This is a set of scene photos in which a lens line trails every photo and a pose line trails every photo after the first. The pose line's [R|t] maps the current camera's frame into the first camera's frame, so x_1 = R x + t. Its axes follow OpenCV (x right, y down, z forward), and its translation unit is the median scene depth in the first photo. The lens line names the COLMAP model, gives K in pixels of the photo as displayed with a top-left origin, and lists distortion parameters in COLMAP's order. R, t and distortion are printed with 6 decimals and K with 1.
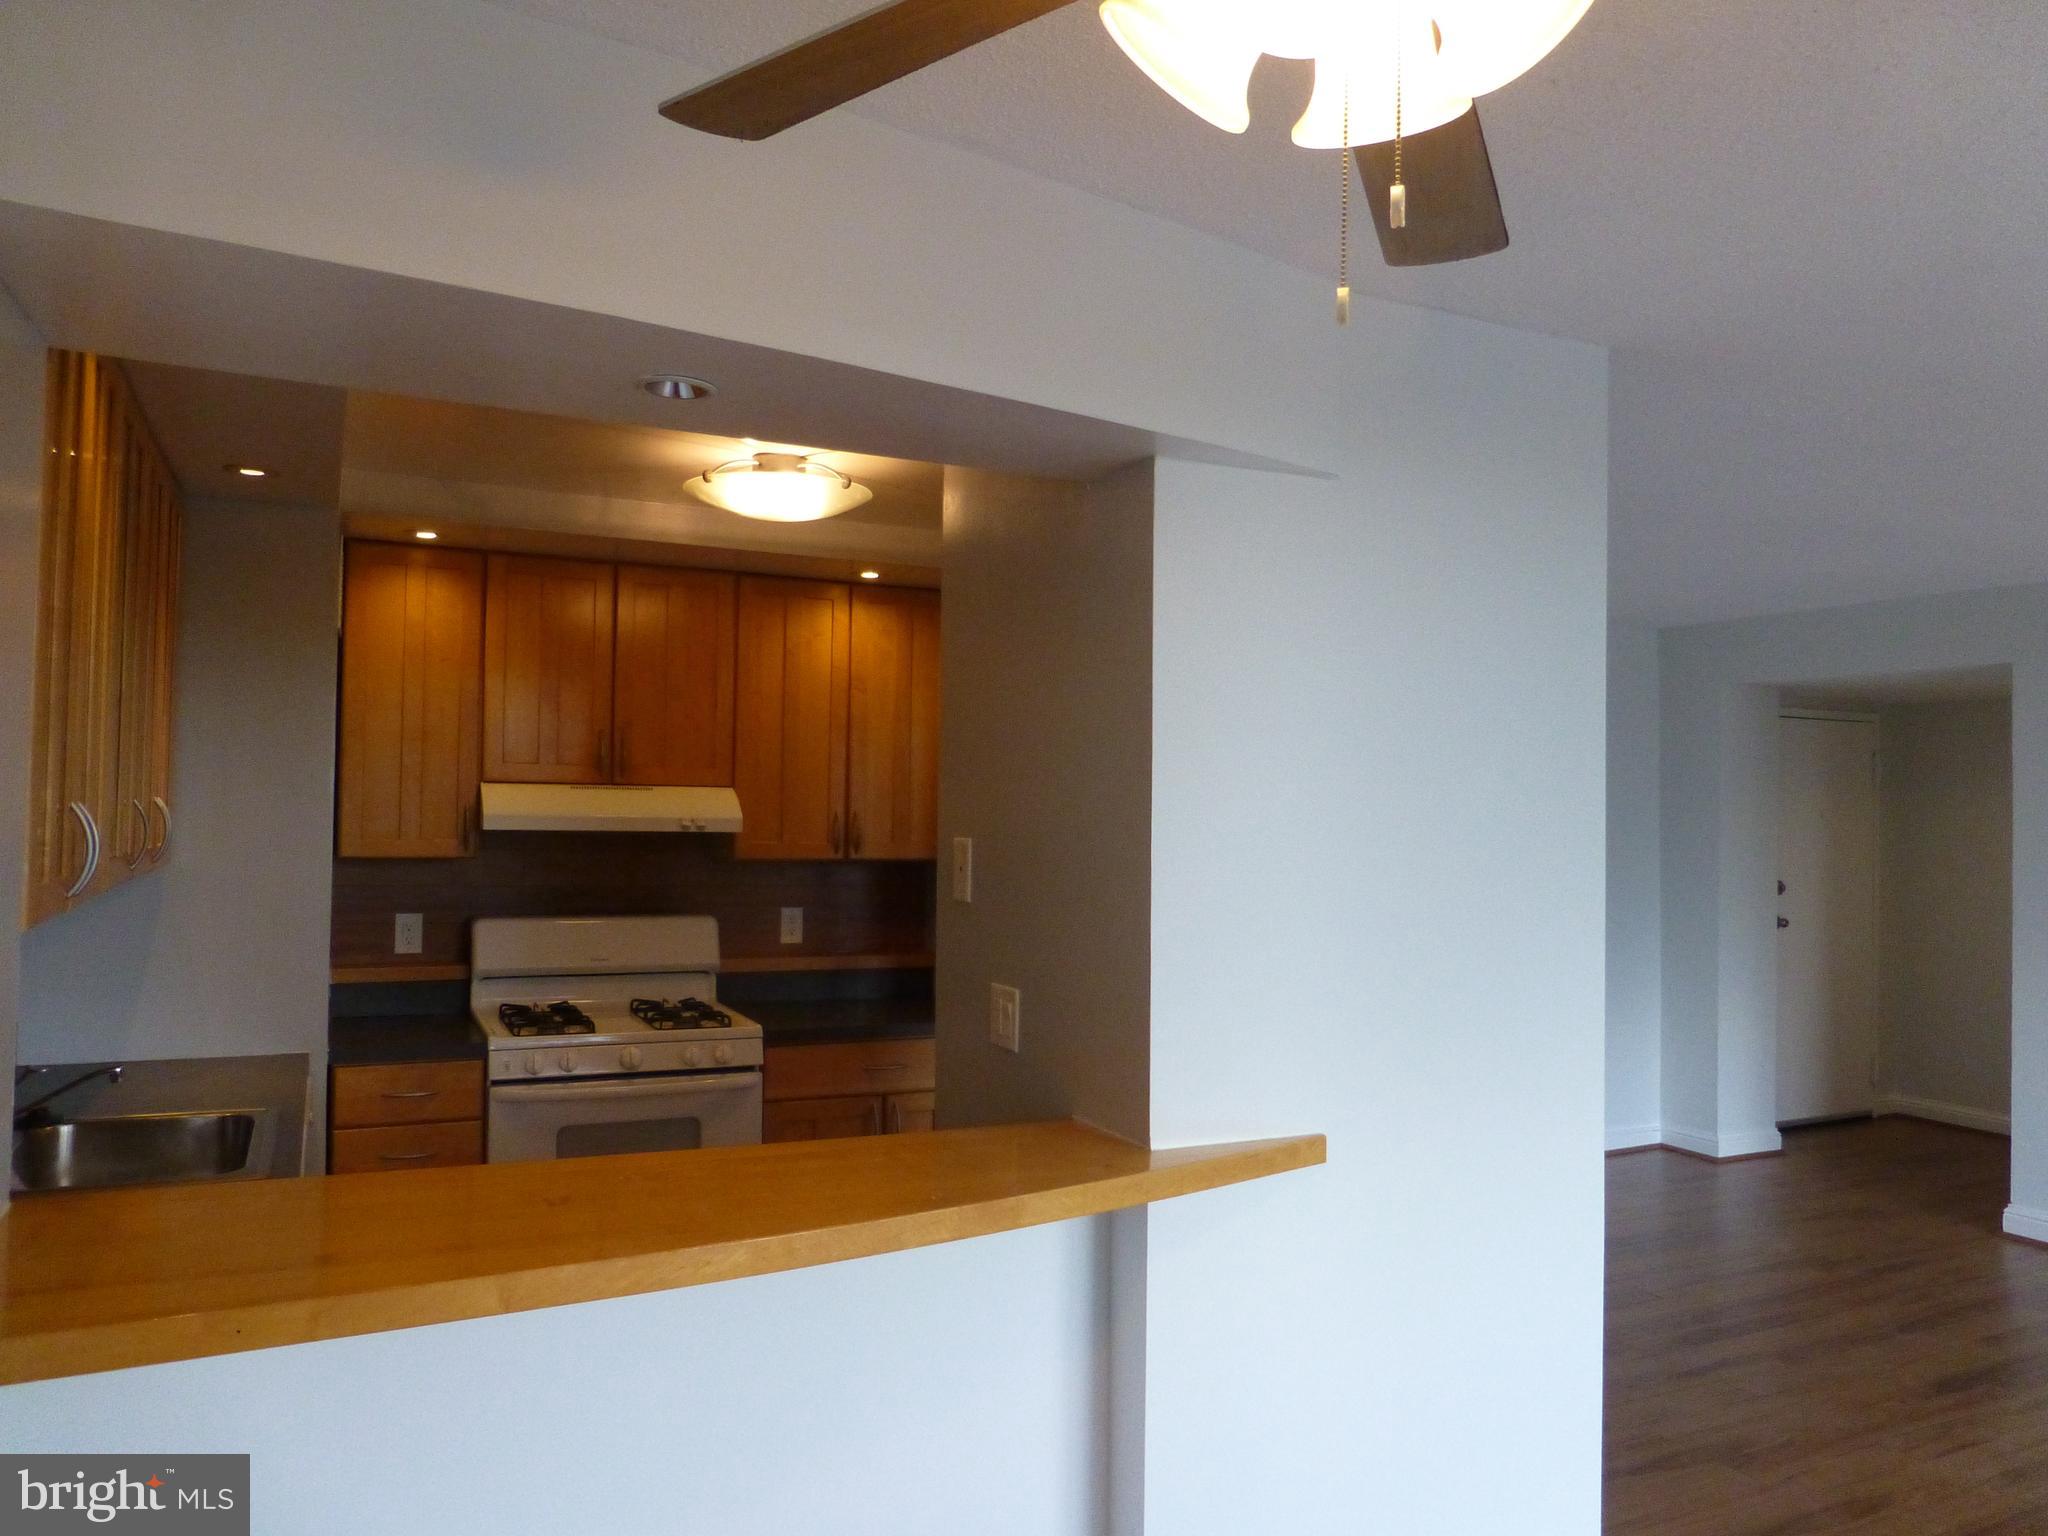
lens RADIAL K [[1469.6, 0, 1020.2], [0, 1469.6, 782.2], [0, 0, 1]] dist [-0.045119, 0.021075]
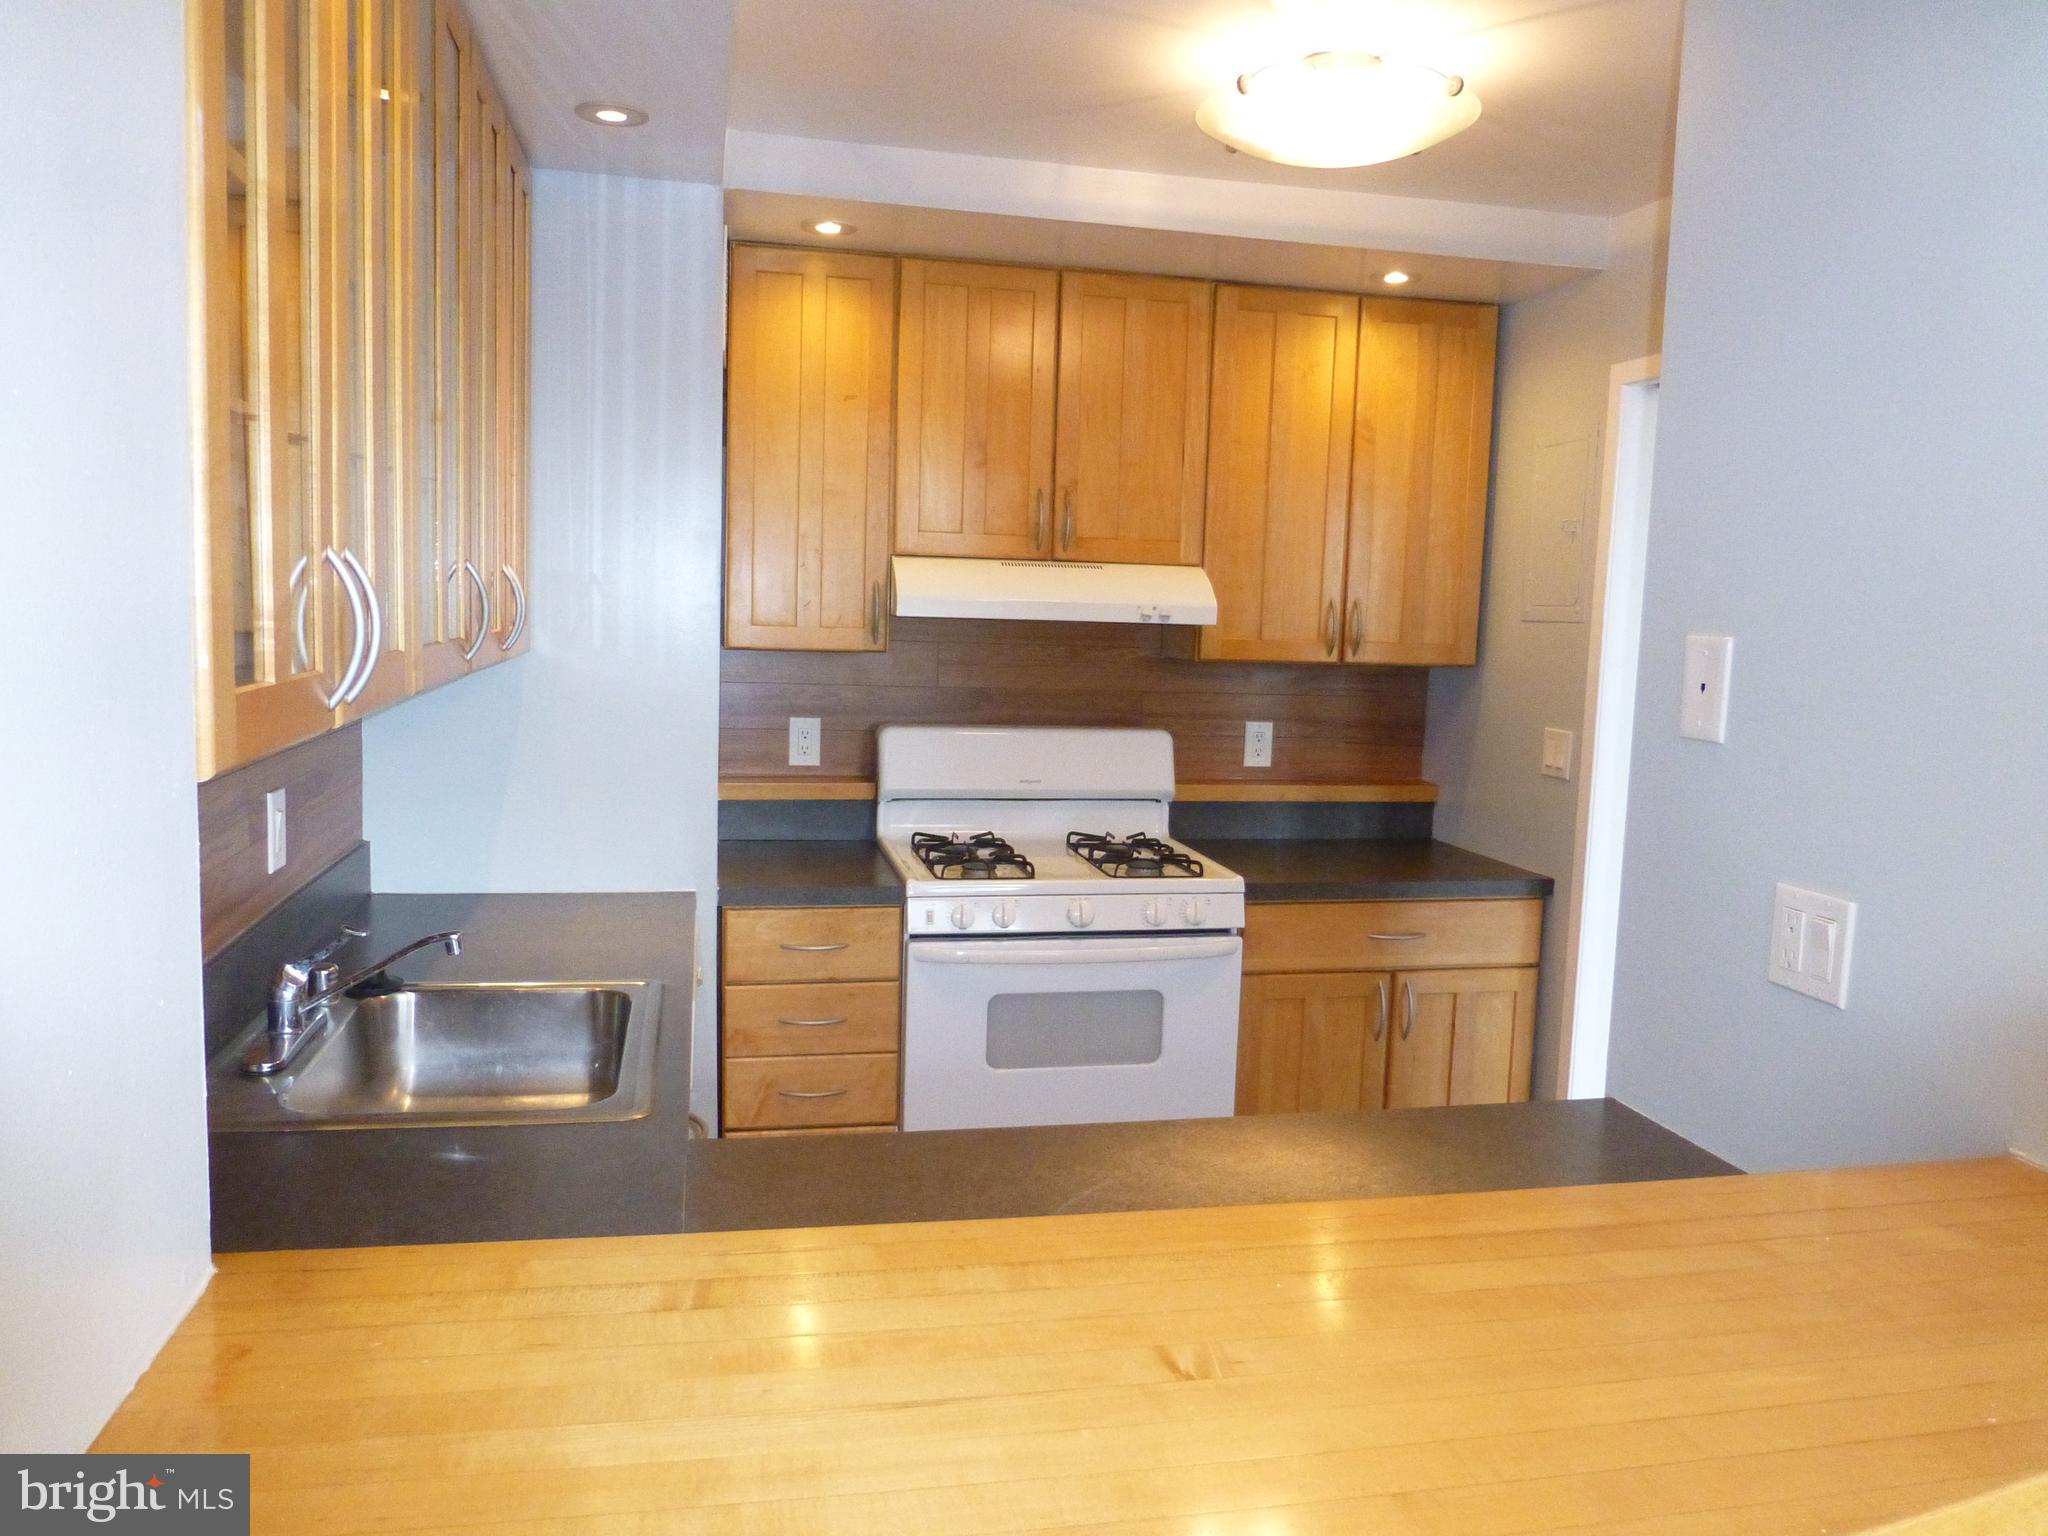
lens RADIAL K [[1469.6, 0, 1023.8], [0, 1469.6, 759.7], [0, 0, 1]] dist [-0.045119, 0.021075]
pose [[0.973783, 0.036305, -0.224562, -0.115999], [-0.008996, 0.992556, 0.121455, 0.012001], [0.227300, -0.116251, 0.966861, 0.231864]]
